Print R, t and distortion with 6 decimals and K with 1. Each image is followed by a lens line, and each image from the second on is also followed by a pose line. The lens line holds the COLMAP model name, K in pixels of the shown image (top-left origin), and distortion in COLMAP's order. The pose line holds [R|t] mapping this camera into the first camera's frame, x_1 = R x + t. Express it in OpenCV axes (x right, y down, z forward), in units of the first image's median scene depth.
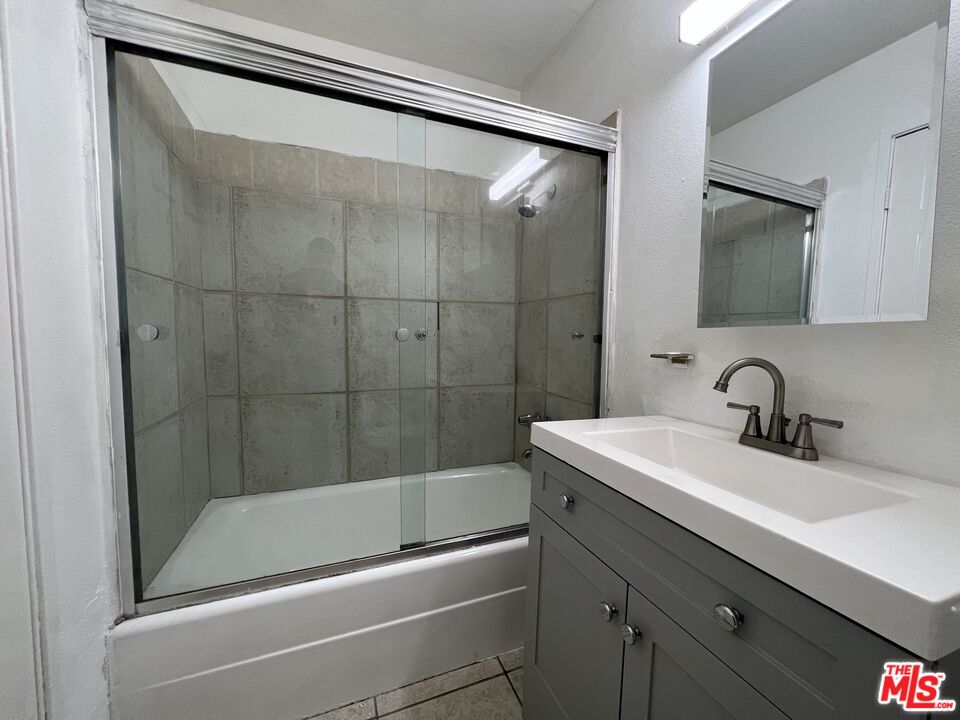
lens RADIAL K [[382.5, 0, 480.0], [0, 382.5, 360.0], [0, 0, 1]] dist [-0.000589, 0.000250]
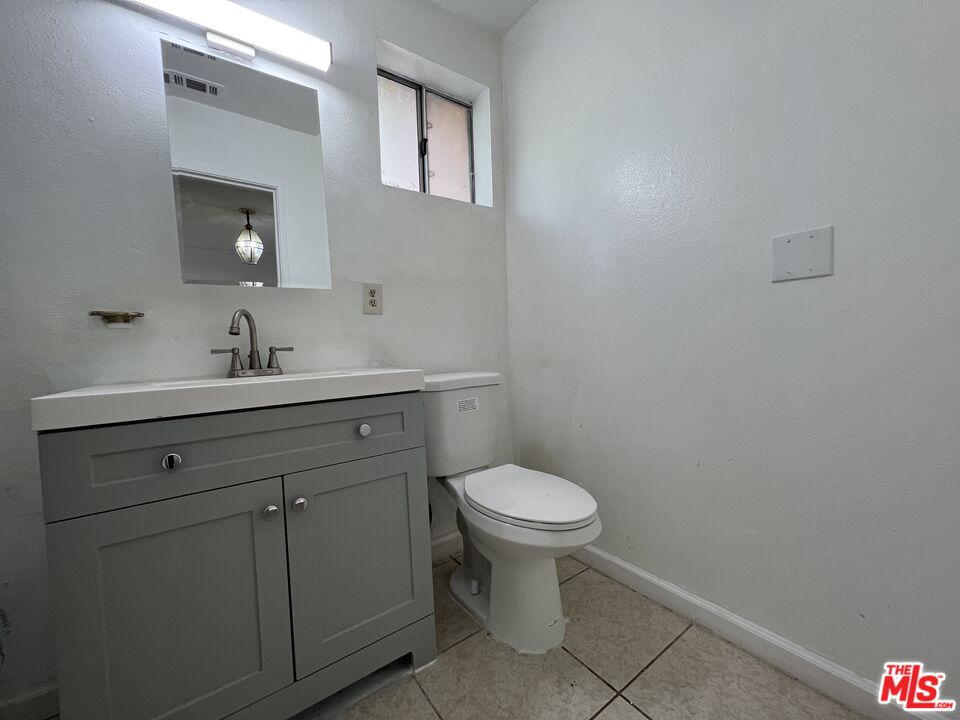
lens RADIAL K [[382.5, 0, 480.0], [0, 382.5, 360.0], [0, 0, 1]] dist [-0.000589, 0.000250]
pose [[-0.251242, -0.043962, 0.966925, -0.877432], [0.091601, 0.993405, 0.068967, 0.166300], [-0.963580, 0.105899, -0.245558, 0.575660]]
